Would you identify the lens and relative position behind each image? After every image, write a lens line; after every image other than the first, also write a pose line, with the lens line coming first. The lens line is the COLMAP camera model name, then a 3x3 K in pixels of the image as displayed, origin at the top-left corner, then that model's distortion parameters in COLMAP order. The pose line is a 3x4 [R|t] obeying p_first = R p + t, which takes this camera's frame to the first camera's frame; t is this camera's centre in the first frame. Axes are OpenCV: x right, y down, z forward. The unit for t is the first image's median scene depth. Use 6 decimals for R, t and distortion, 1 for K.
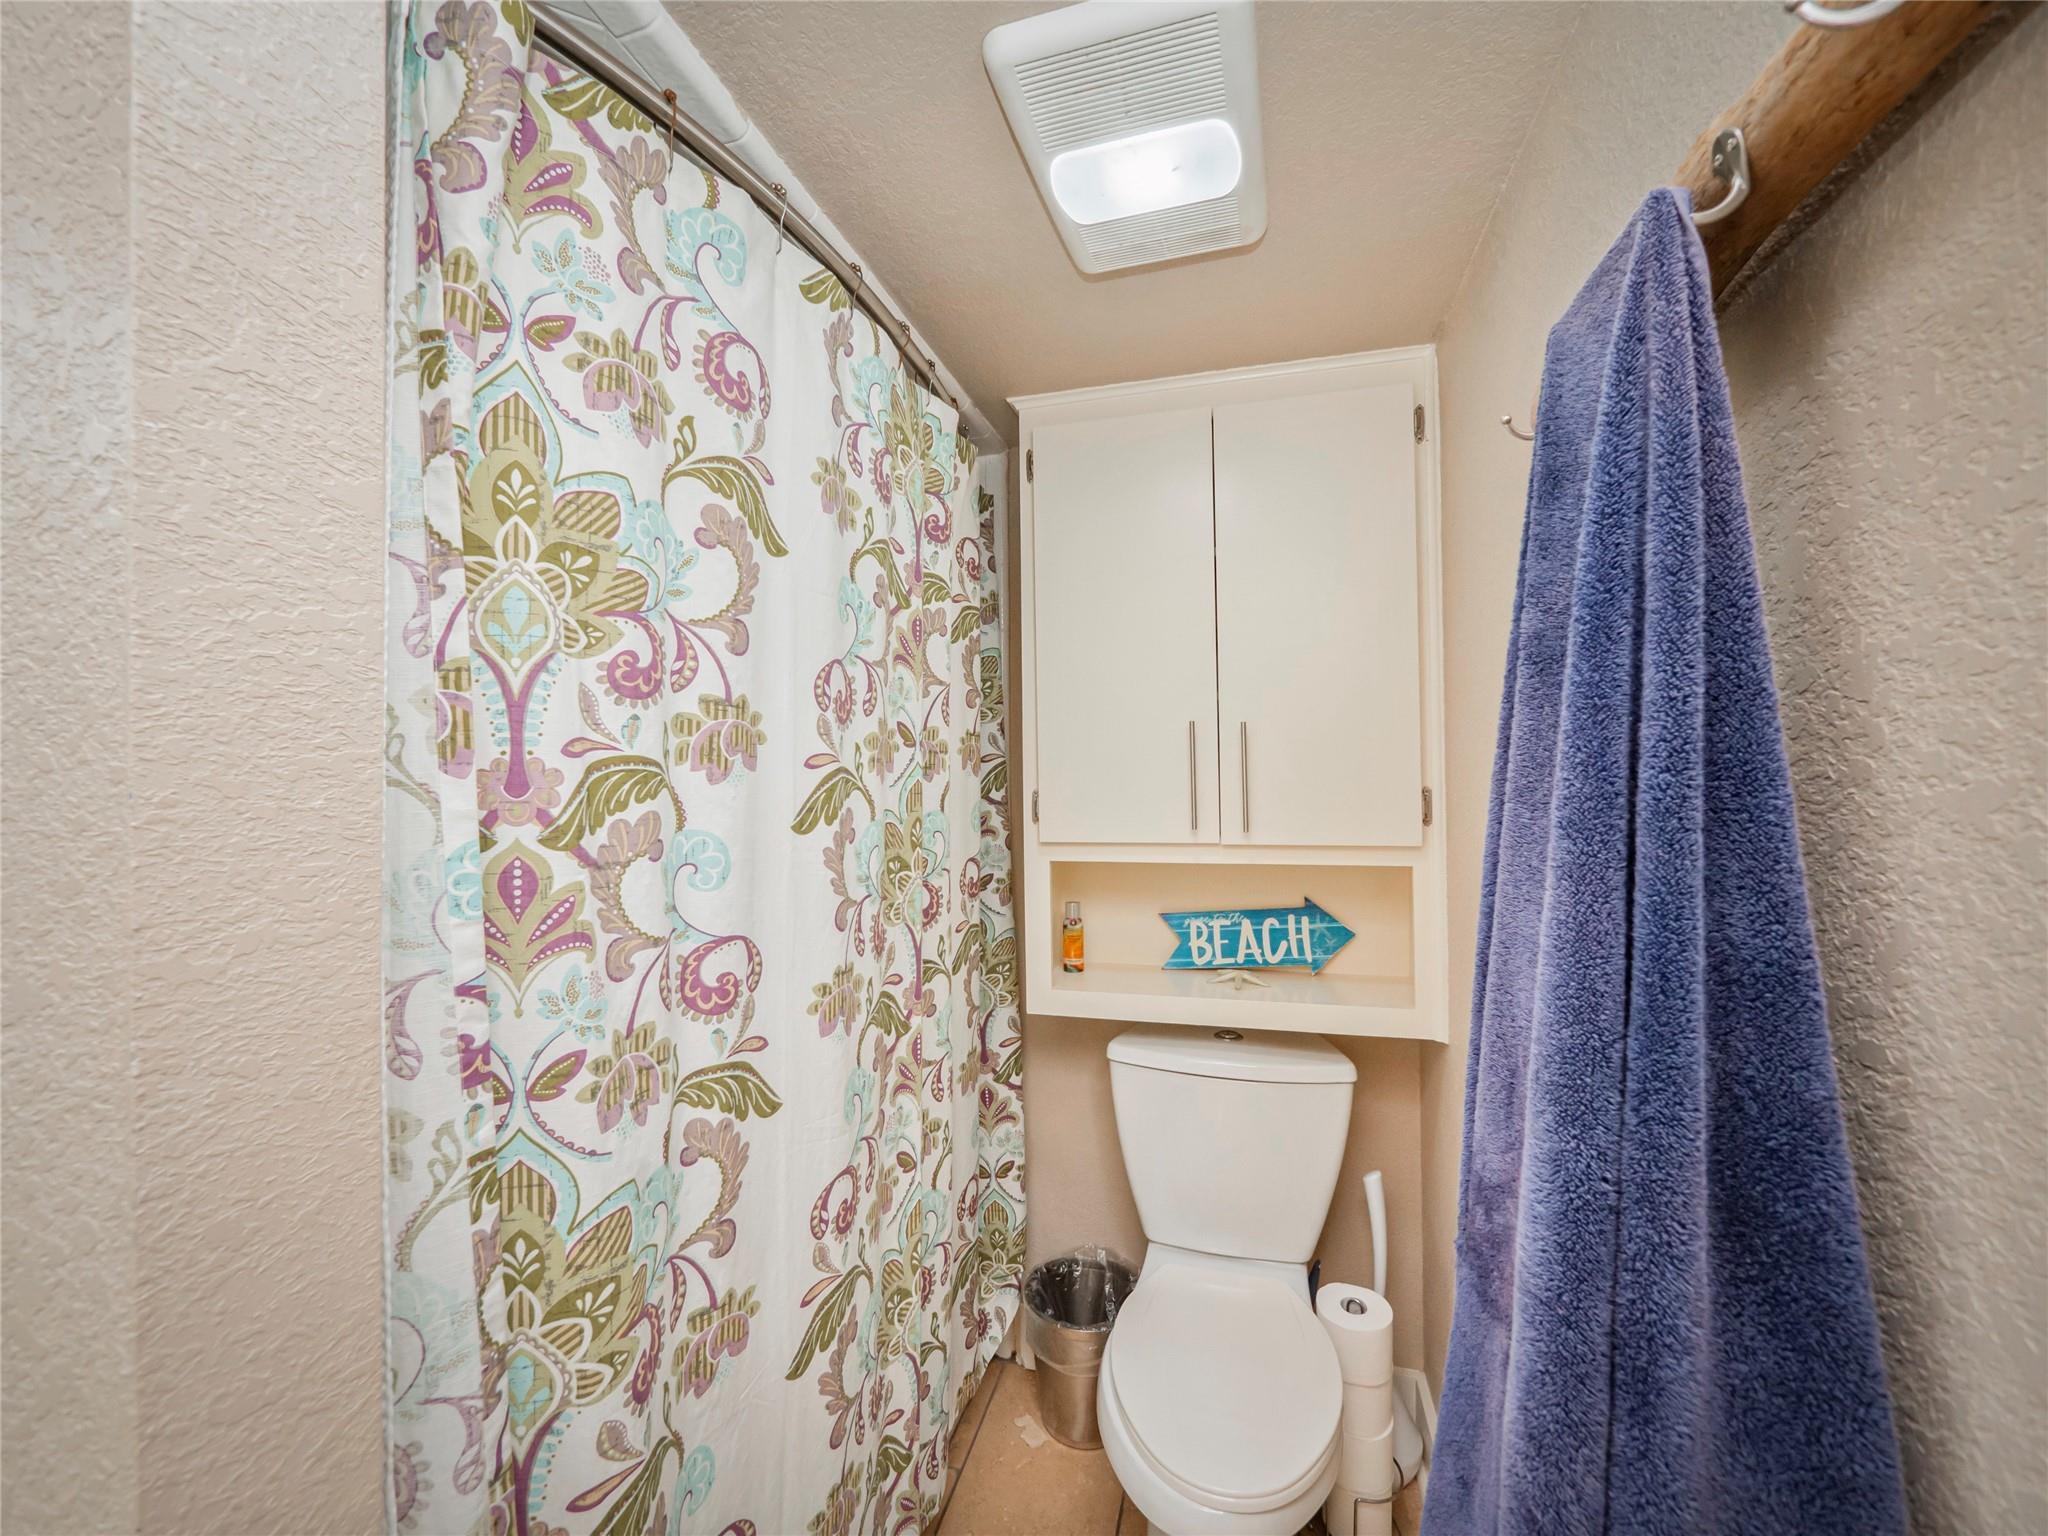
lens RADIAL K [[861.2, 0, 1013.1], [0, 861.2, 760.9], [0, 0, 1]] dist [-0.006773, 0.000284]
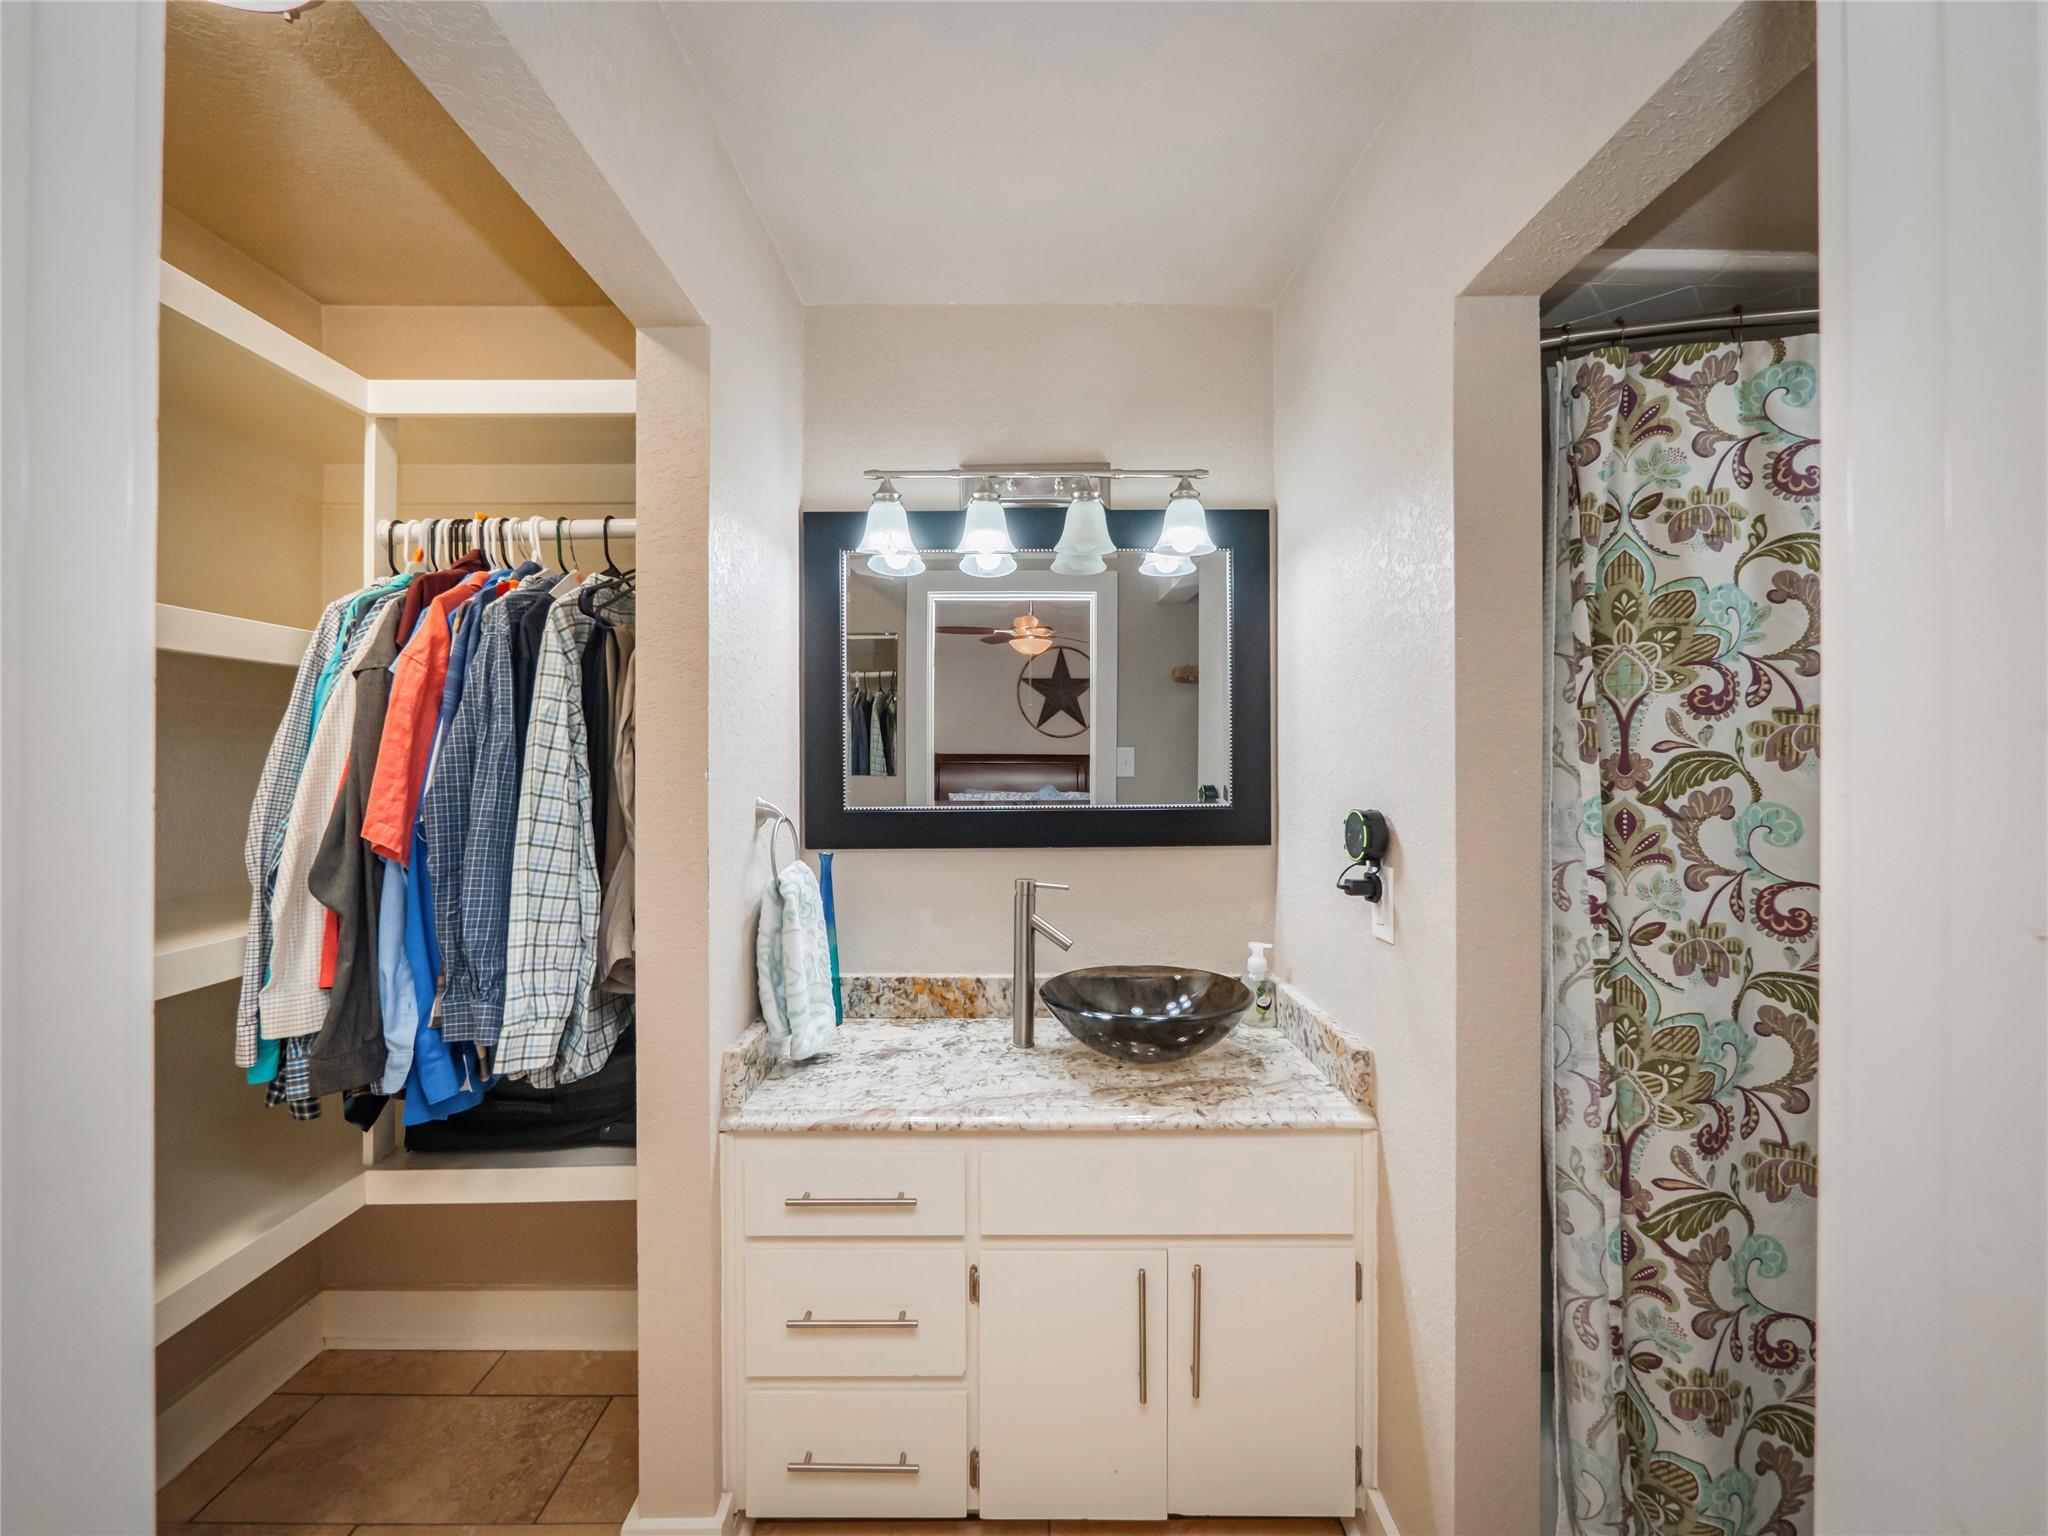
lens RADIAL K [[861.2, 0, 1009.8], [0, 861.2, 760.3], [0, 0, 1]] dist [-0.006773, 0.000284]
pose [[0.288114, 0.003373, -0.957590, 0.757654], [0.004174, 0.999980, 0.004778, -0.002055], [0.957587, -0.005374, 0.288094, -0.740375]]
